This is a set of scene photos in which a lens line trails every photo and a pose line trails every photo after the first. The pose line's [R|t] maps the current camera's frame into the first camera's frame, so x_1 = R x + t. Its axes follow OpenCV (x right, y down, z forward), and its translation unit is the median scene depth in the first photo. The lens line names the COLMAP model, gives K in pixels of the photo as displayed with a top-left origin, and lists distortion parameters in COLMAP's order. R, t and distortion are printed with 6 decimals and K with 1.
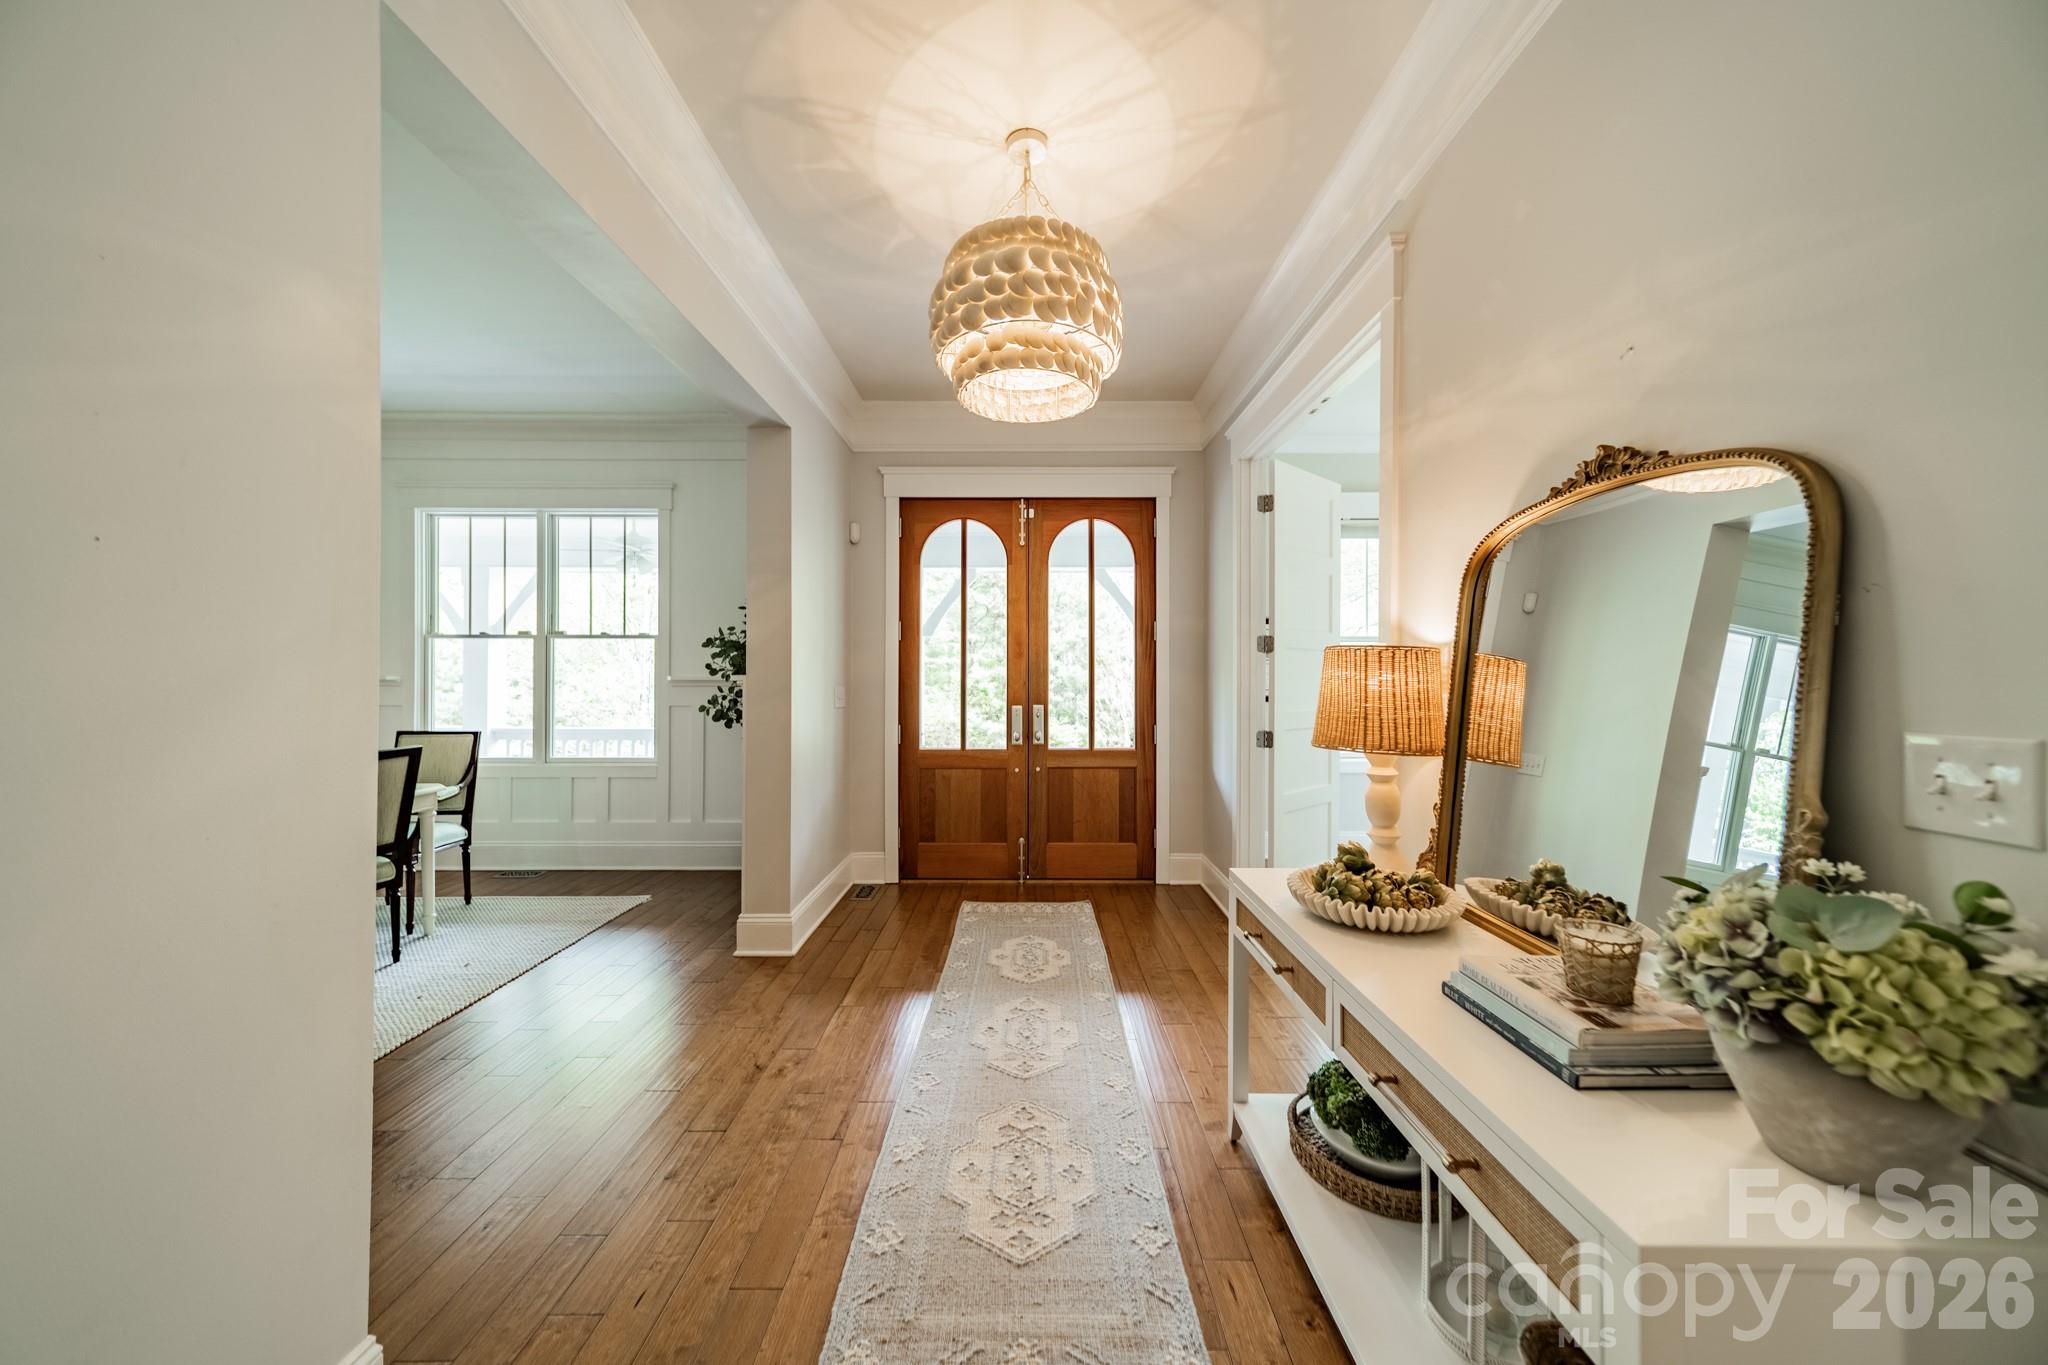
lens RADIAL K [[723.0, 0, 1025.6], [0, 723.0, 678.6], [0, 0, 1]] dist [0.005353, 0.000570]
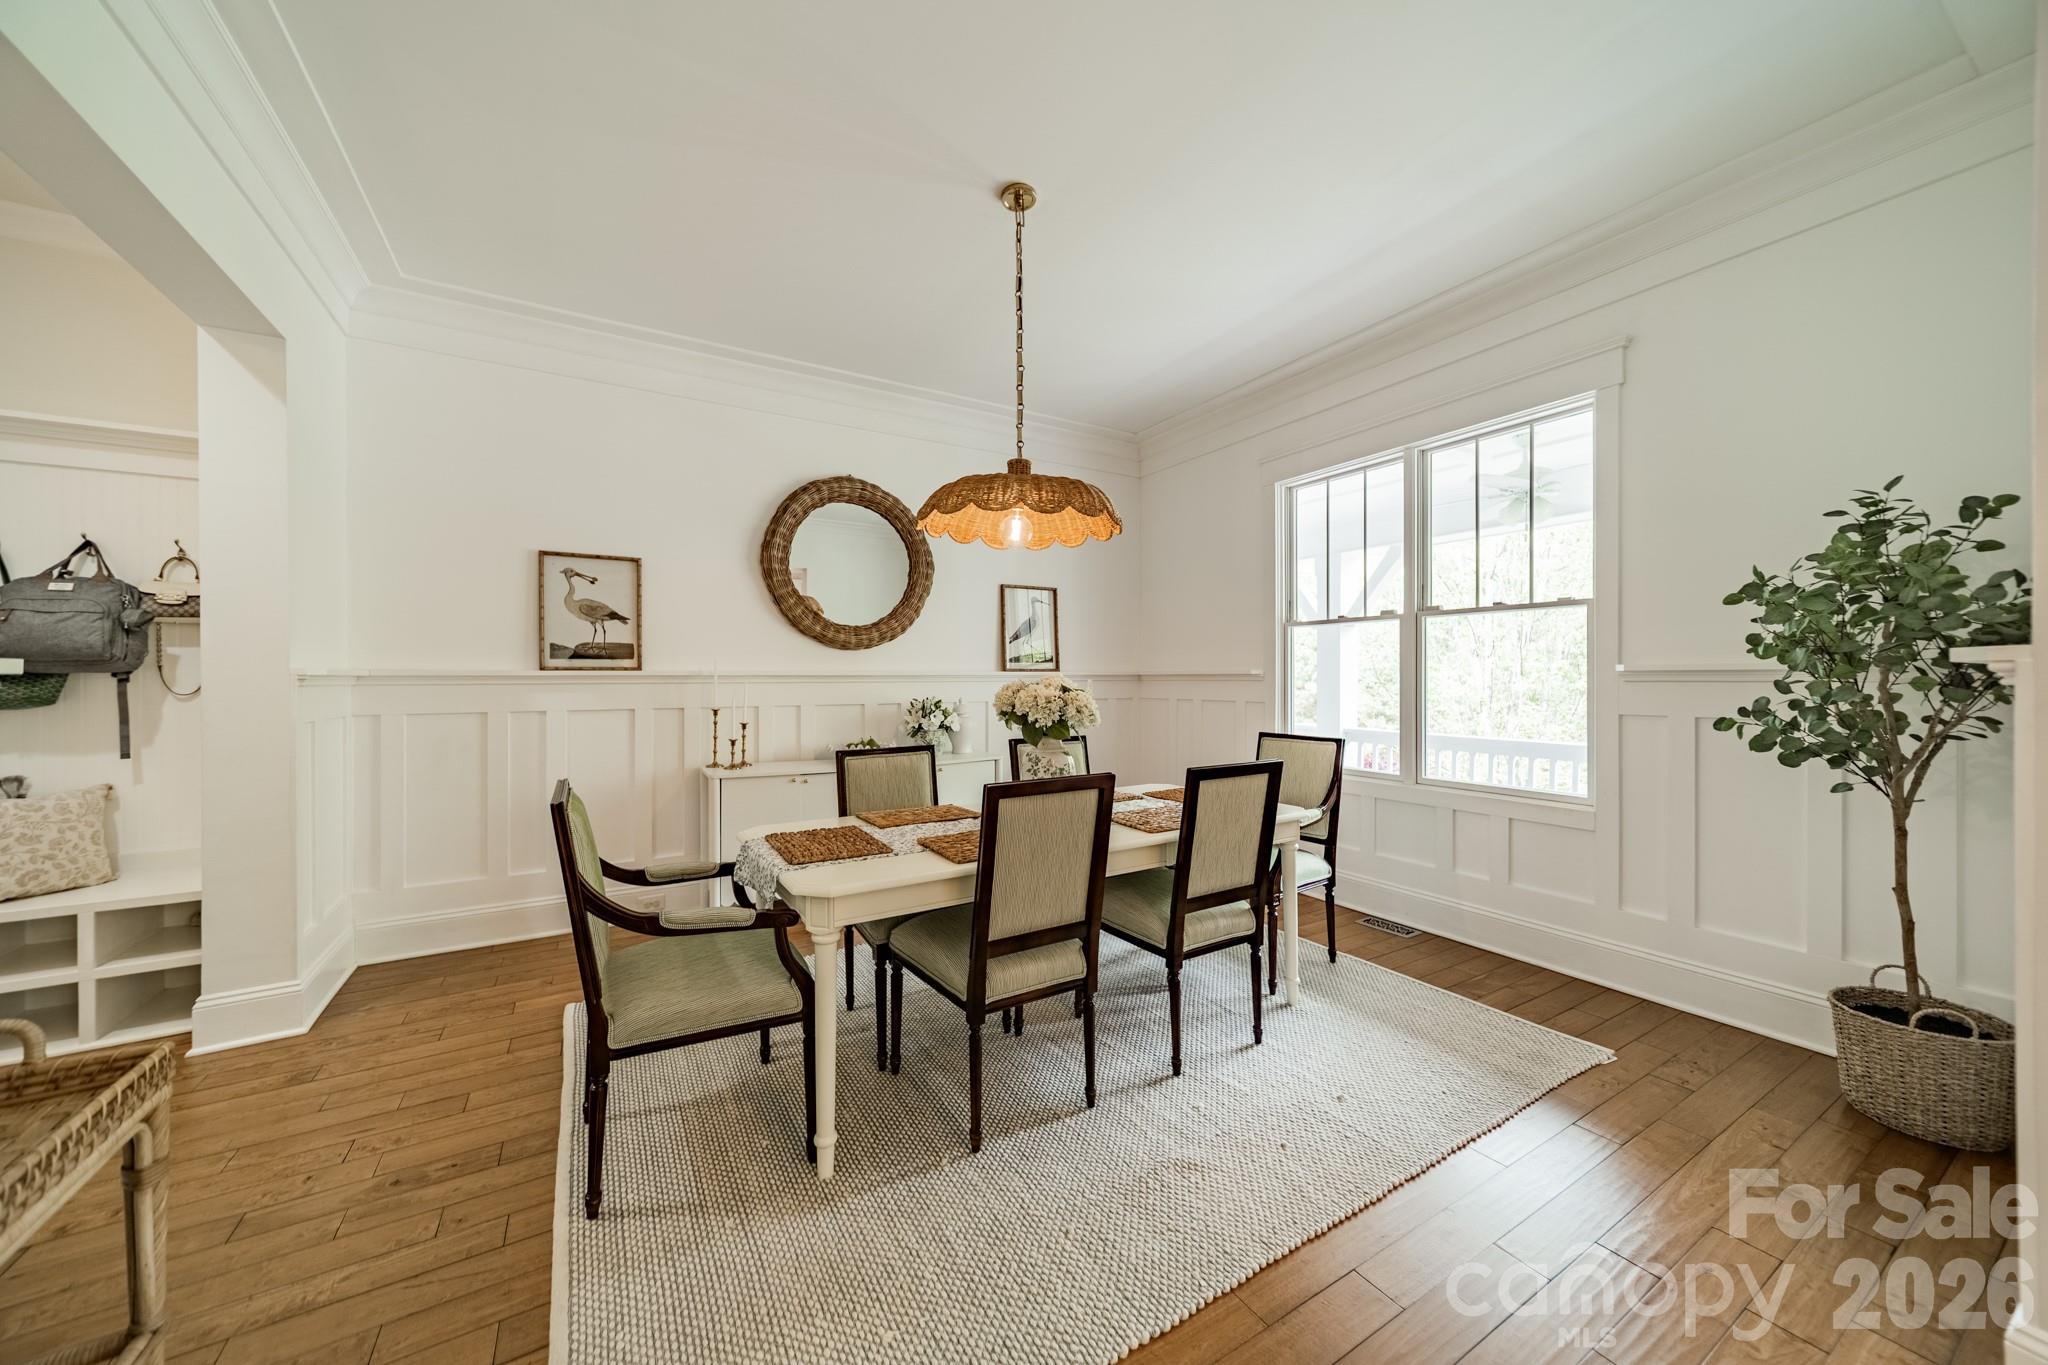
lens RADIAL K [[723.0, 0, 1024.6], [0, 723.0, 678.3], [0, 0, 1]] dist [0.005353, 0.000570]
pose [[0.509219, -0.001791, -0.860635, -0.231733], [0.007052, 0.999973, 0.002092, 0.003669], [0.860608, -0.007134, 0.509218, 0.279518]]
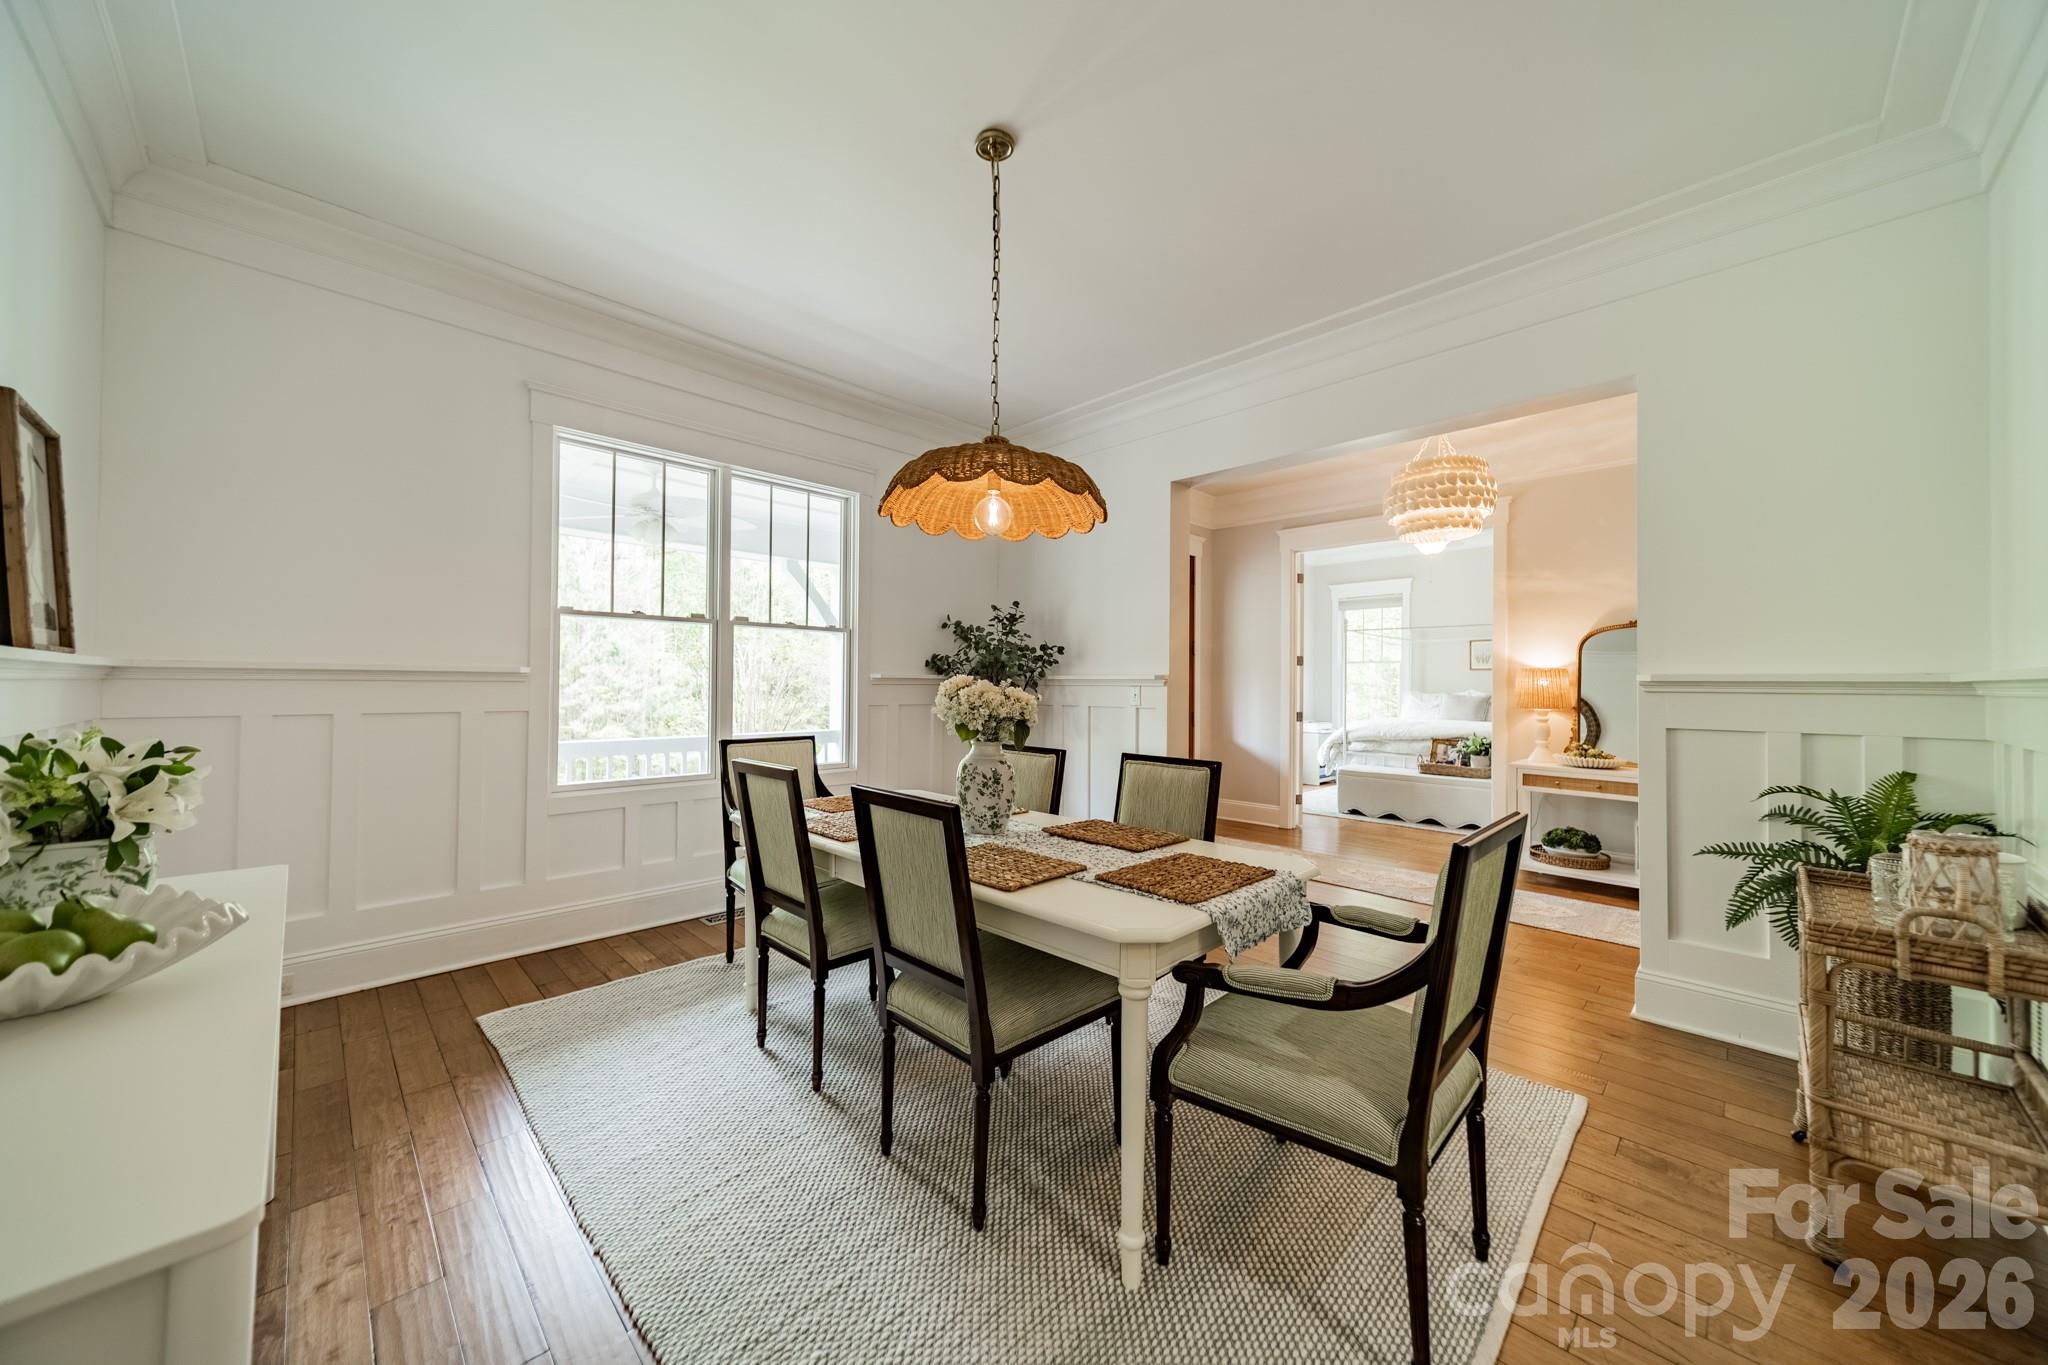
lens RADIAL K [[723.0, 0, 1020.2], [0, 723.0, 685.2], [0, 0, 1]] dist [0.005353, 0.000570]
pose [[0.710234, 0.002145, 0.703962, -1.060951], [-0.005218, 0.999984, 0.002218, 0.009893], [-0.703946, -0.005248, 0.710234, 0.196278]]
